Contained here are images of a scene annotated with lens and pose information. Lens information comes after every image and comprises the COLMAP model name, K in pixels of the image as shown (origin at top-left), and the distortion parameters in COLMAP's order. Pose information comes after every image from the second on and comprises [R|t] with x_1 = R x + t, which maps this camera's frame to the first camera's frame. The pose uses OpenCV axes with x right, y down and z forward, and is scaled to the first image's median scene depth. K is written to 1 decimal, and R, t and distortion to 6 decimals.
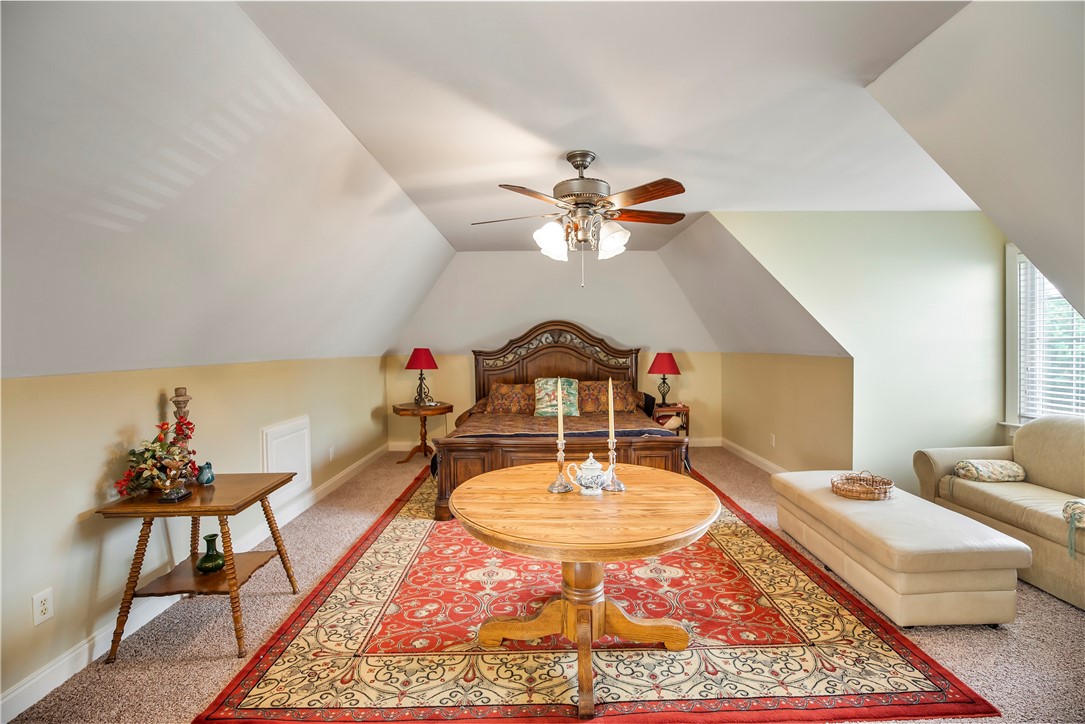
lens RADIAL K [[506.9, 0, 545.0], [0, 506.9, 351.2], [0, 0, 1]] dist [-0.007021, -0.000219]
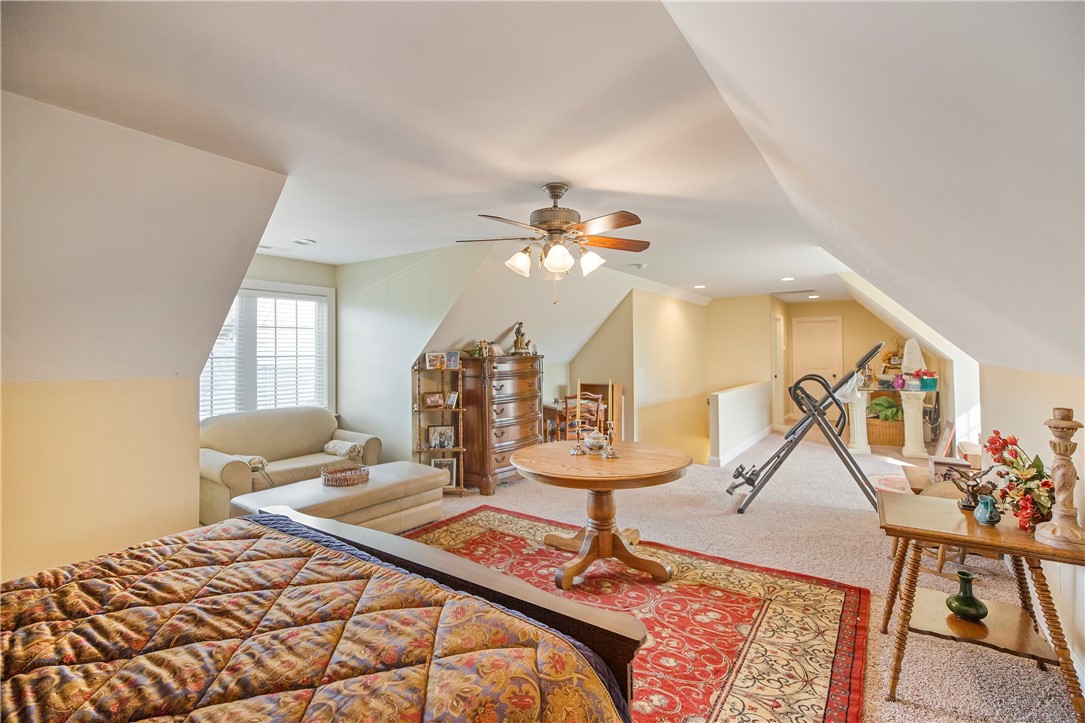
lens RADIAL K [[506.9, 0, 545.0], [0, 506.9, 350.7], [0, 0, 1]] dist [-0.007021, -0.000219]
pose [[-0.820550, 0.029581, 0.570809, -0.548485], [0.035913, 0.999355, -0.000164, -0.023266], [-0.570446, 0.020365, -0.821083, 1.969184]]
